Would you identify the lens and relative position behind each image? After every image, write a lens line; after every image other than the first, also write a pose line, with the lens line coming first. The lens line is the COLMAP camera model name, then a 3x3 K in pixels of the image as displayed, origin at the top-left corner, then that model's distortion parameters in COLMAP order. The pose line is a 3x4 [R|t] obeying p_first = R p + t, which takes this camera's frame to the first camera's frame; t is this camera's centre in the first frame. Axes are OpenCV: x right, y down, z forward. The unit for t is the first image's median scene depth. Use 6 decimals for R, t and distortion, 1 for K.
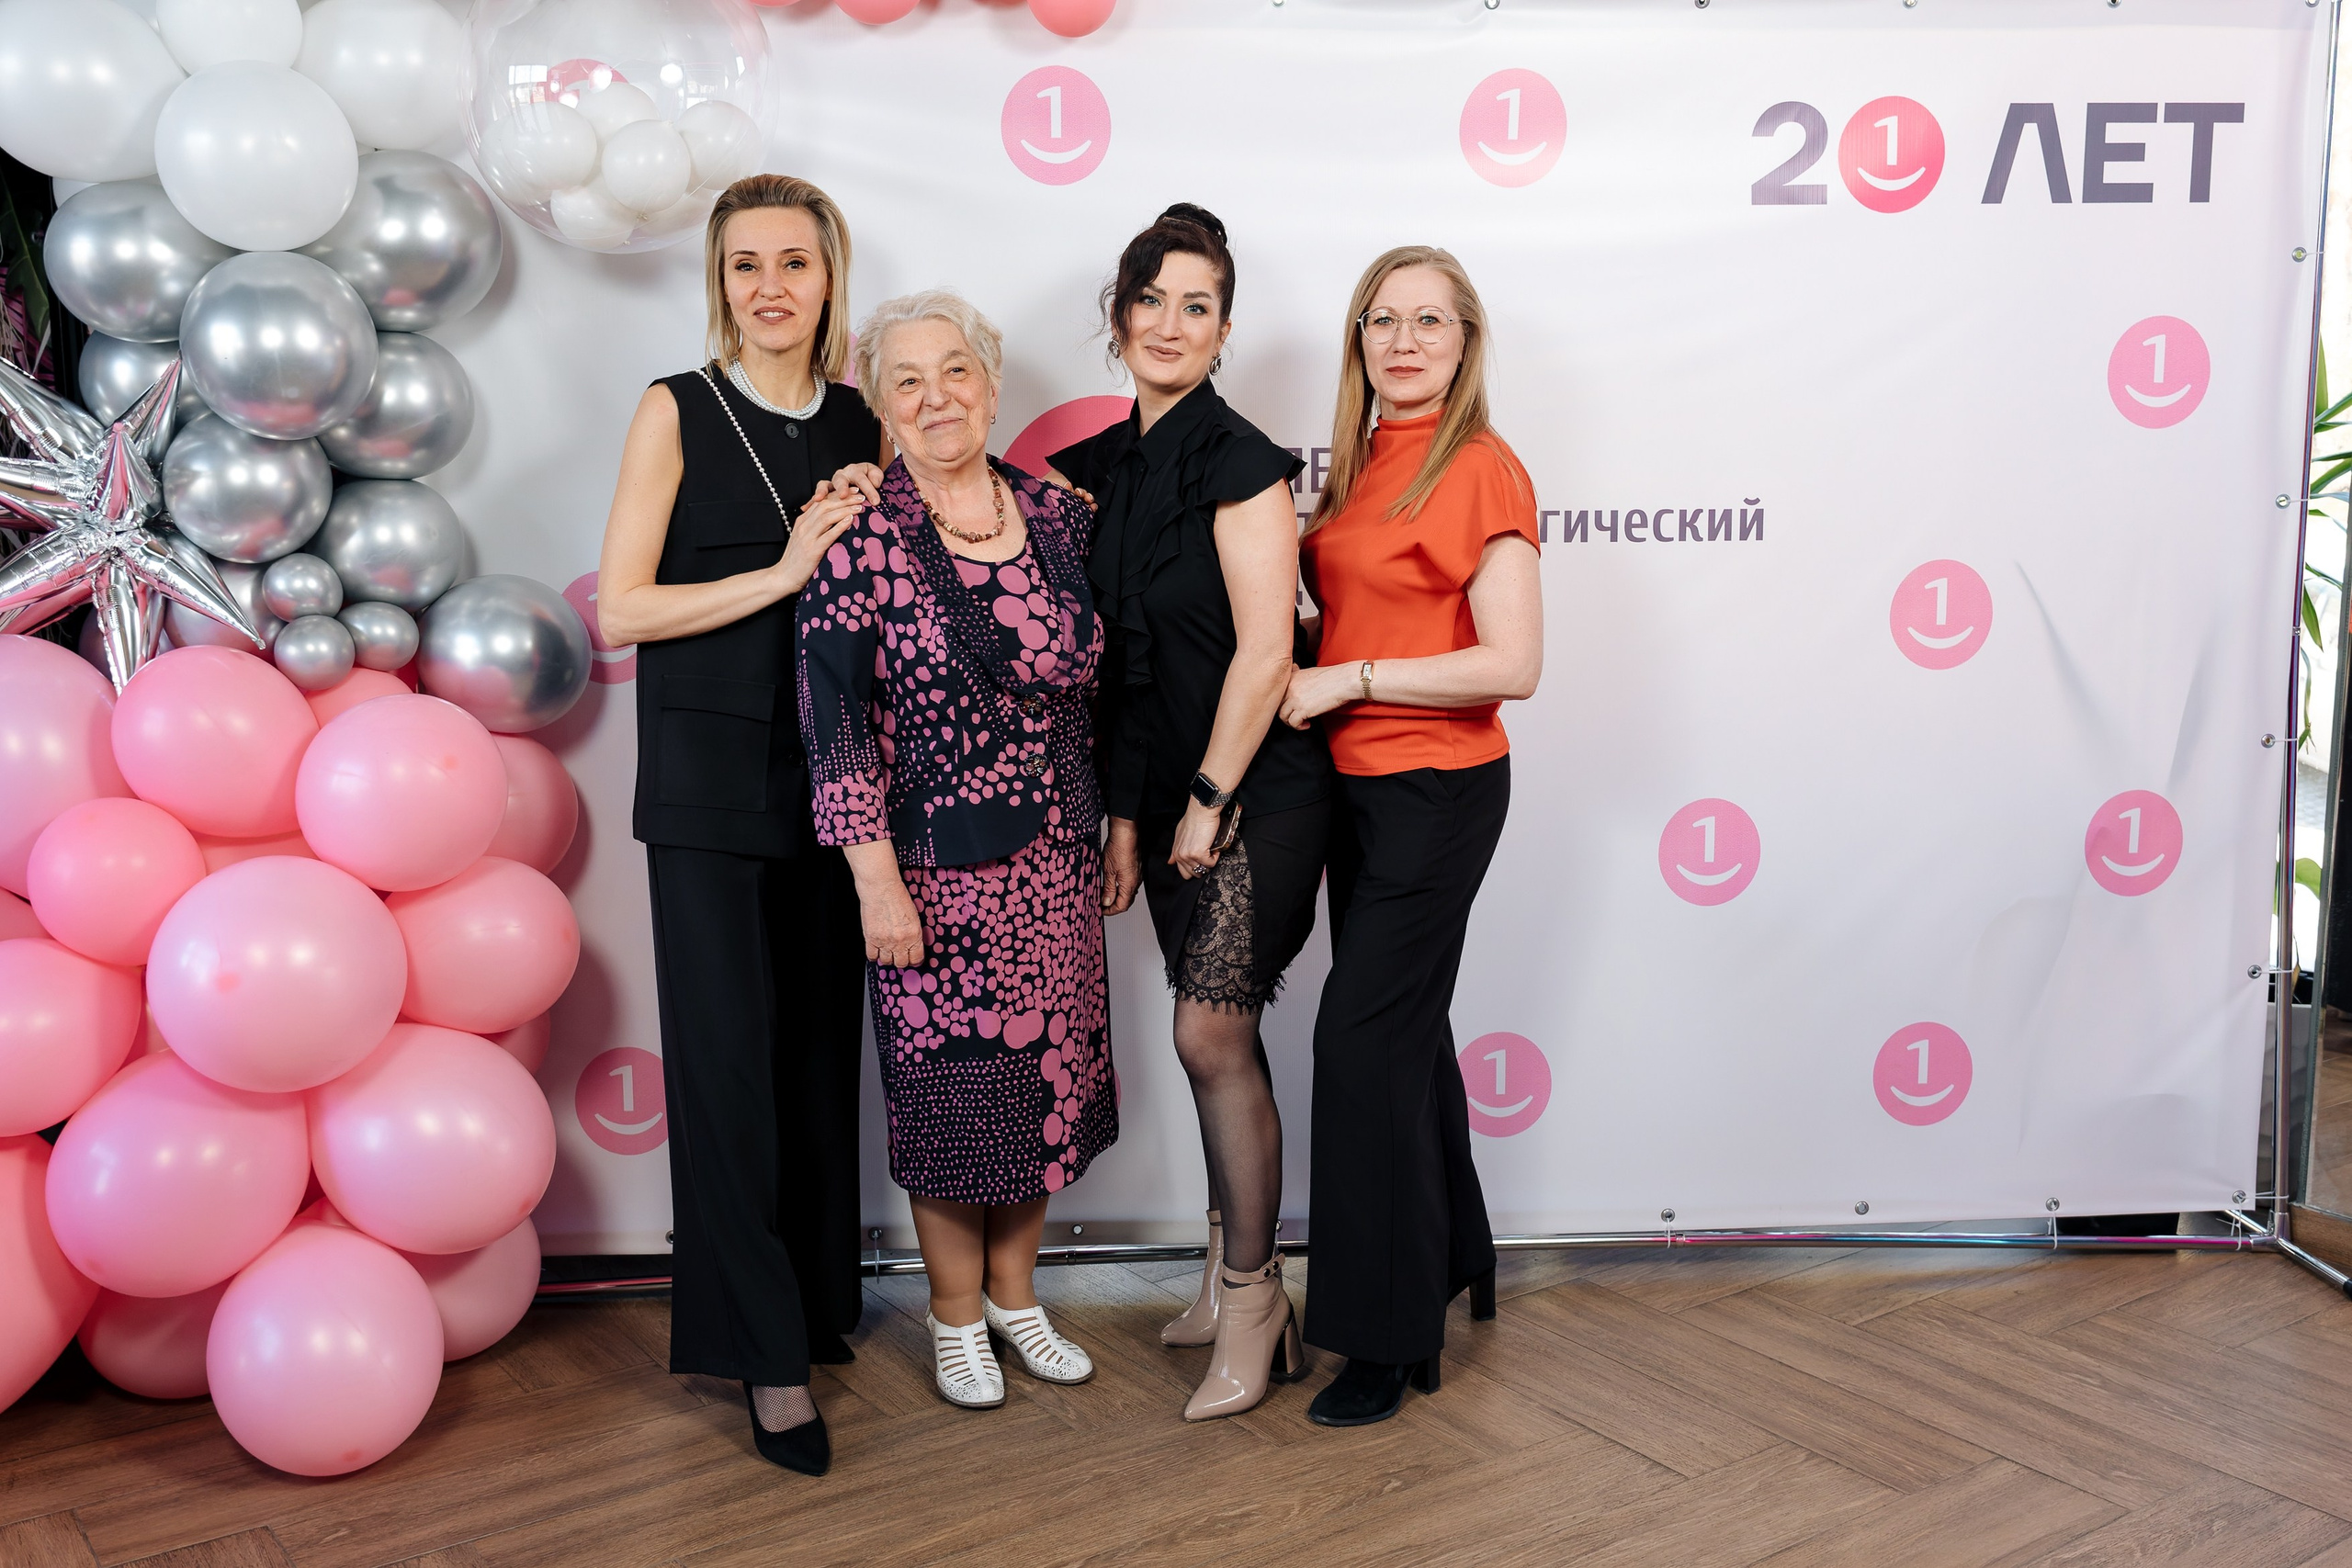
lens RADIAL K [[2324.6, 0, 1145.5], [0, 2324.6, 777.8], [0, 0, 1]] dist [0.007529, 0.000000]
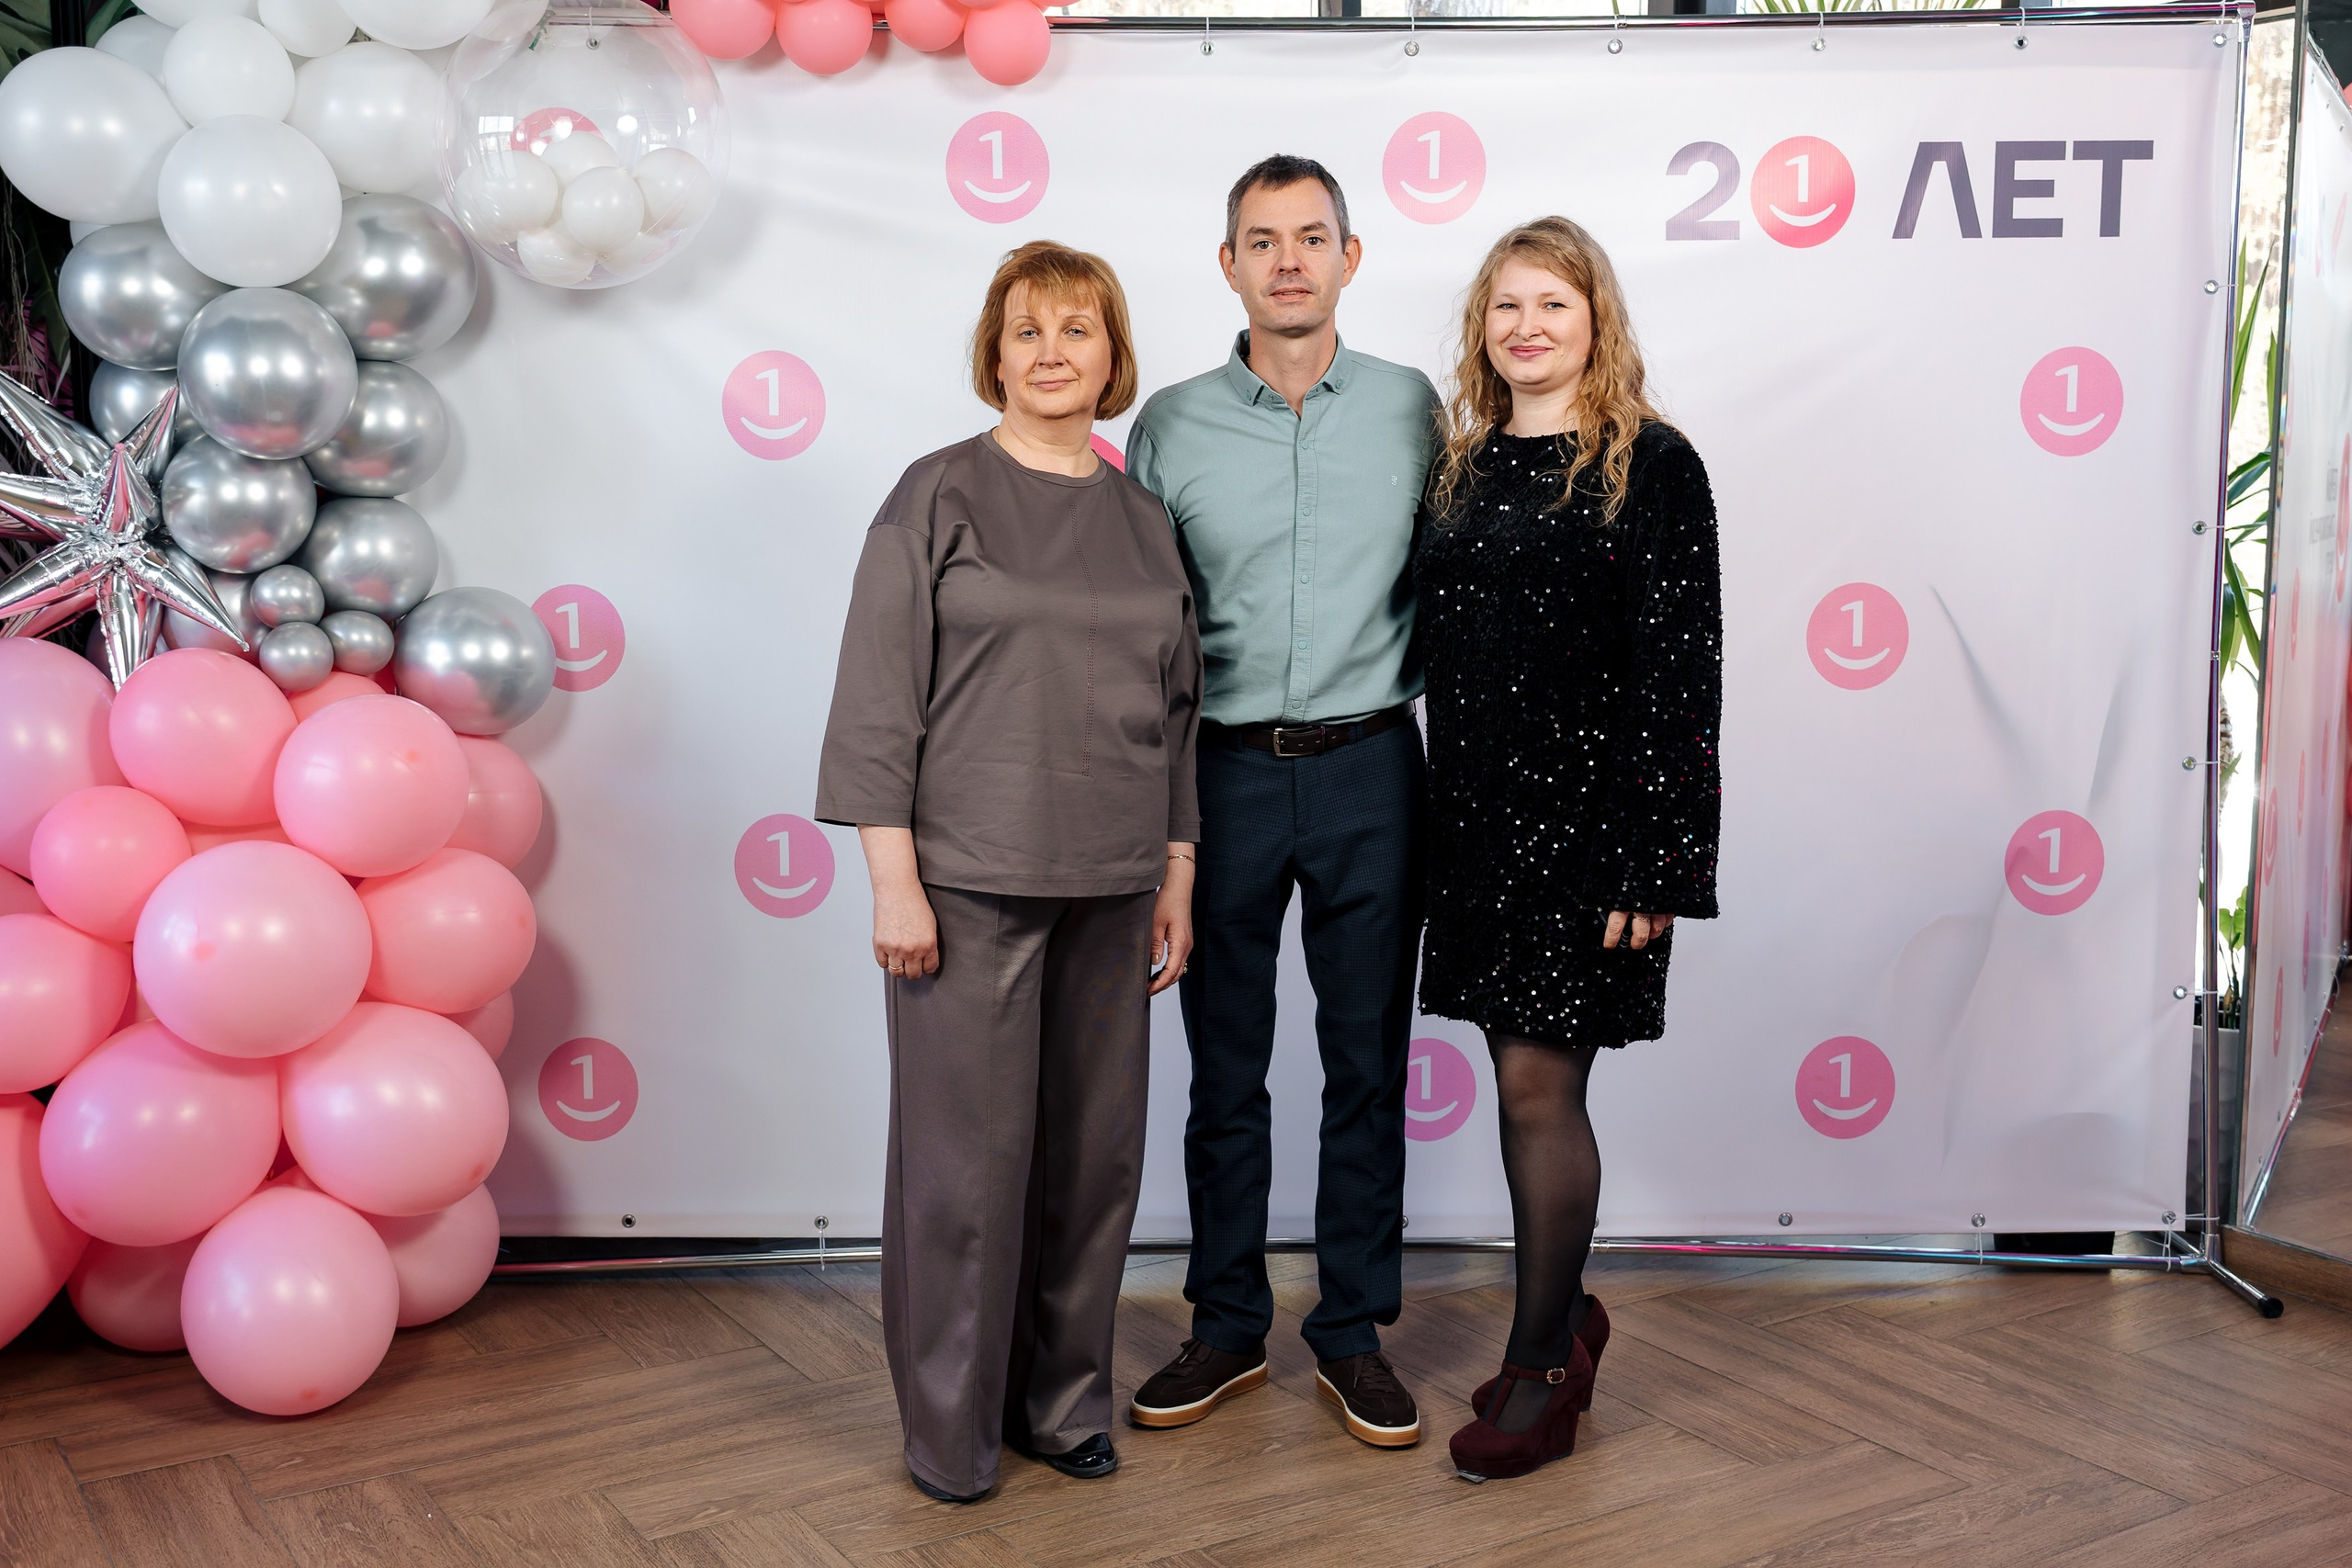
lens RADIAL K [[2617.8, 0, 1171.1], [0, 2617.8, 798.7], [0, 0, 1]] dist [0.010072, 0.000000]
pose [[0.998165, 0.010735, -0.059598, 0.119718], [-0.012192, 0.999635, -0.024125, 0.036140], [0.059317, 0.024808, 0.997931, -0.186055]]
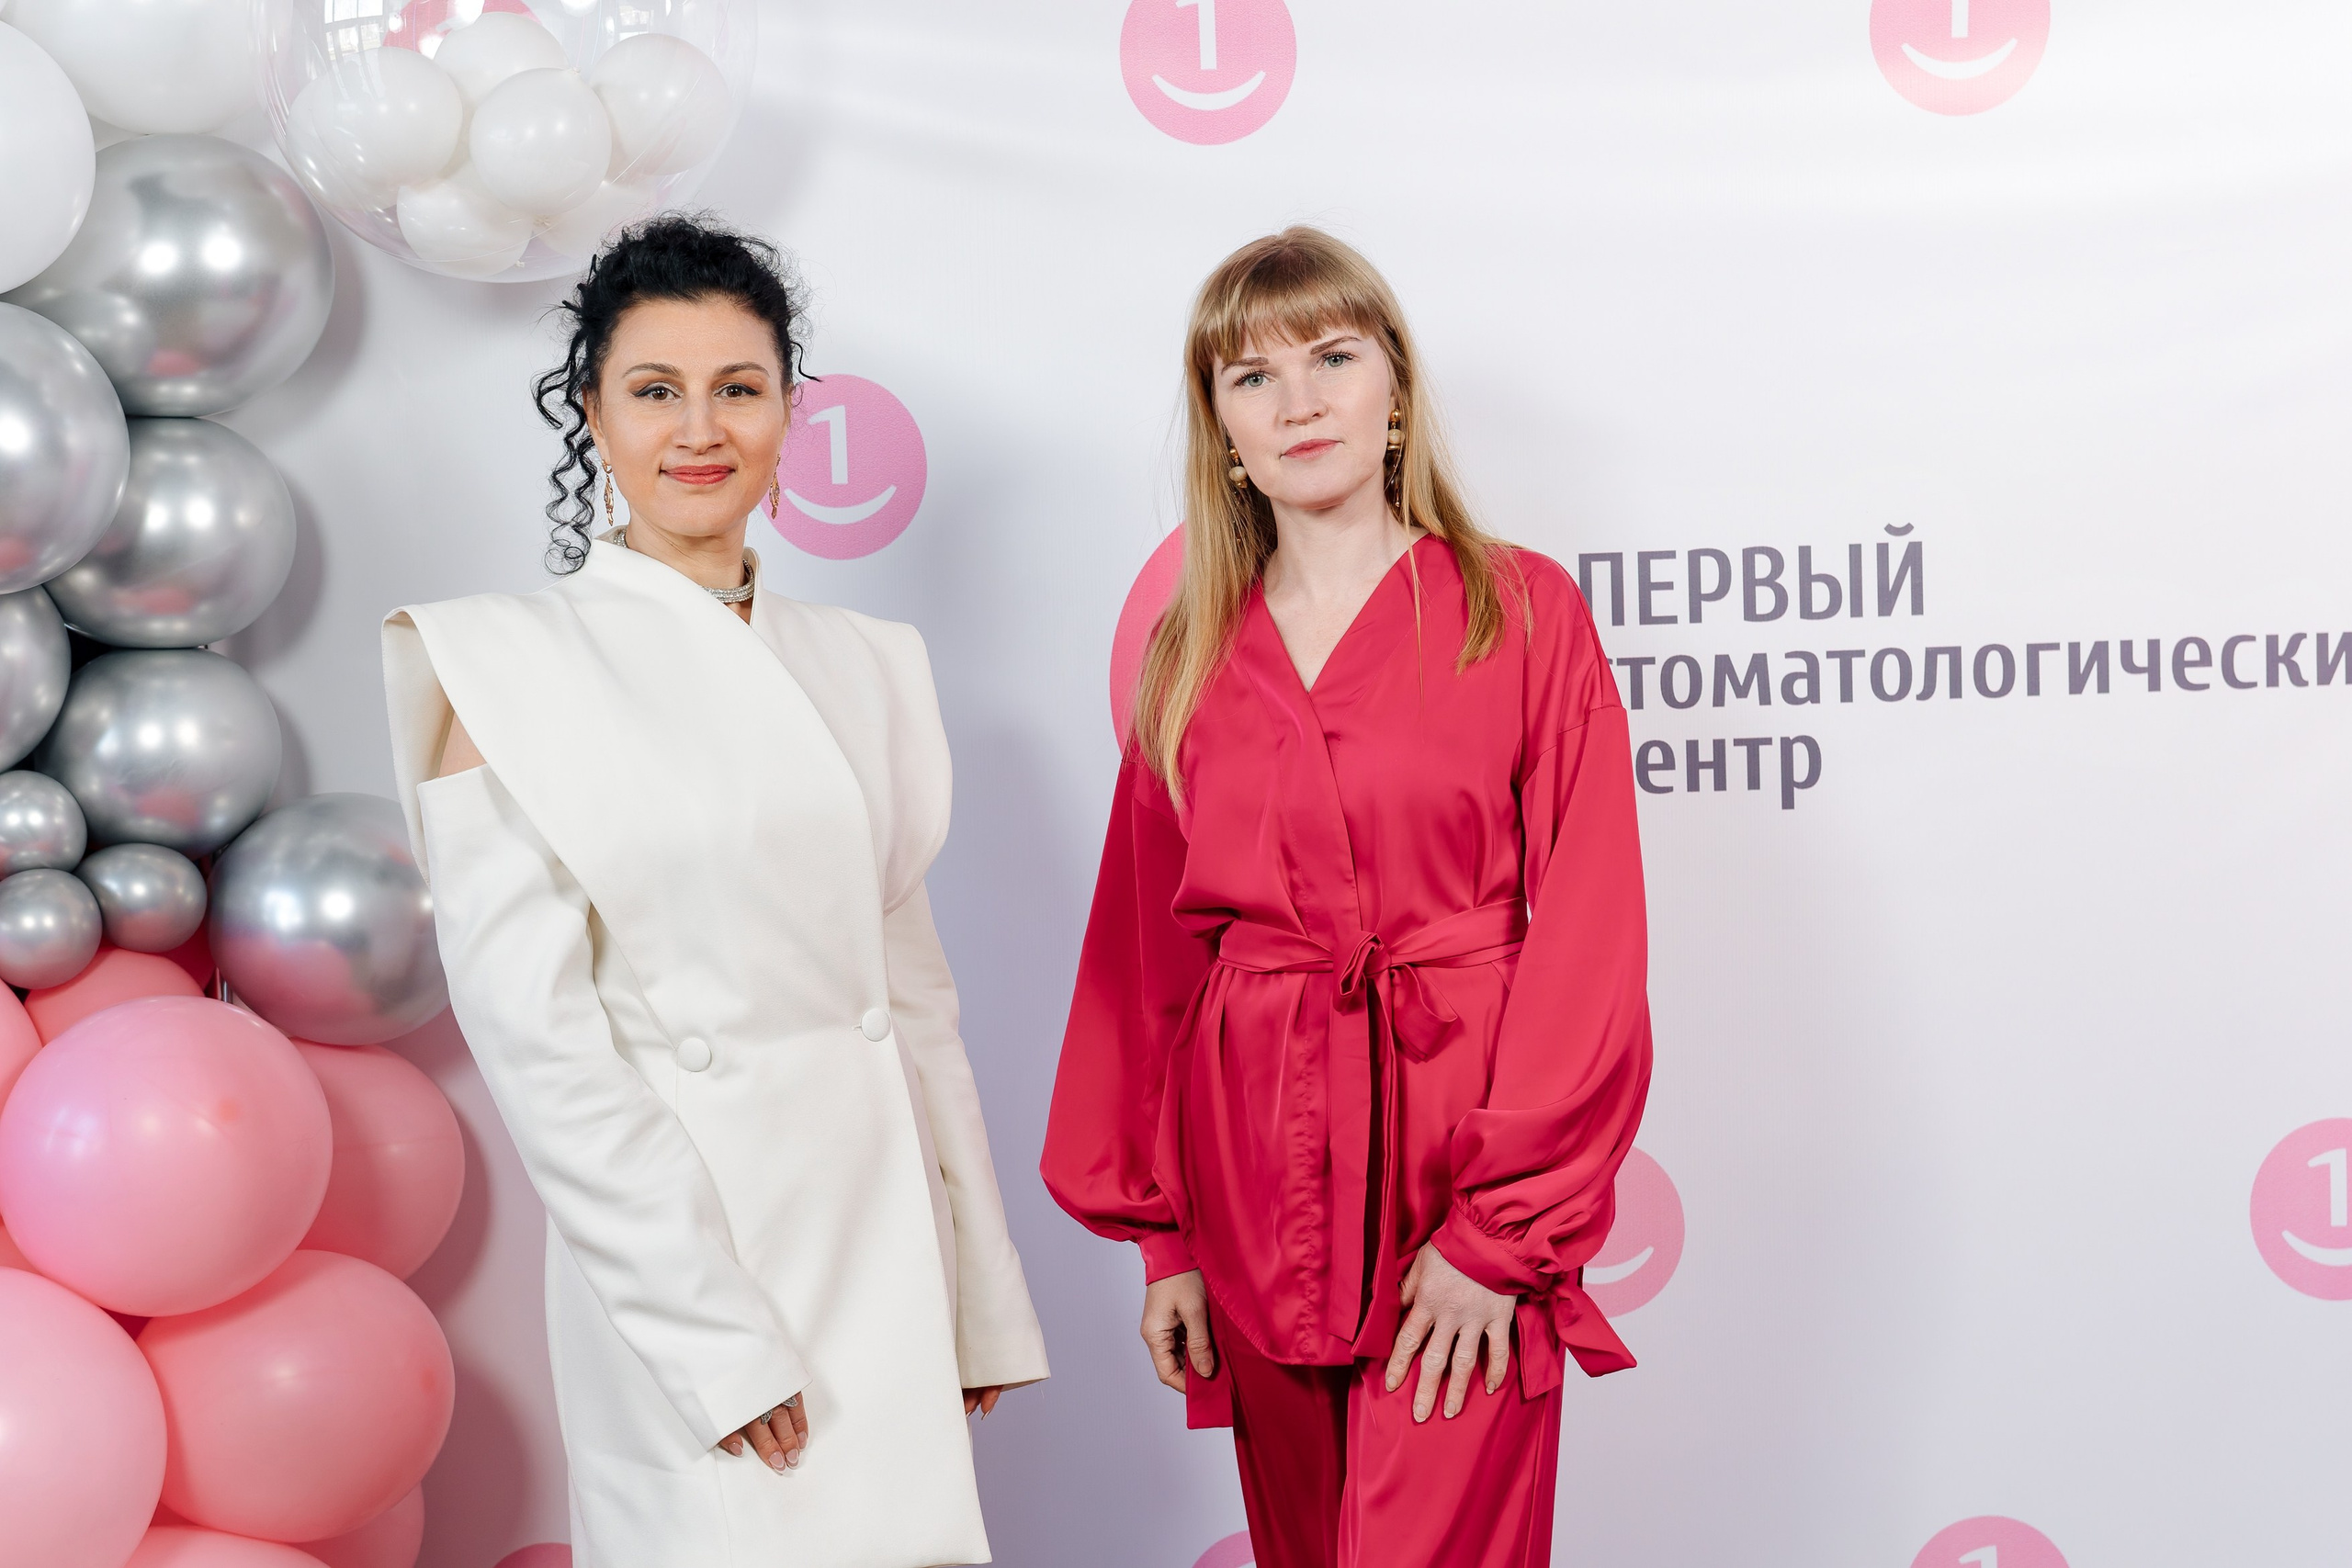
lens RADIAL K [[3189.6, 0, 1139.0], [0, 3189.6, 759.8], [0, 0, 1]] dist [0.013565, 0.000000]
pose [[0.994241, -0.023253, -0.104616, 0.029282], [0.016518, 0.997762, -0.064789, -0.037935], [0.105888, 0.062687, 0.992400, 0.170469]]
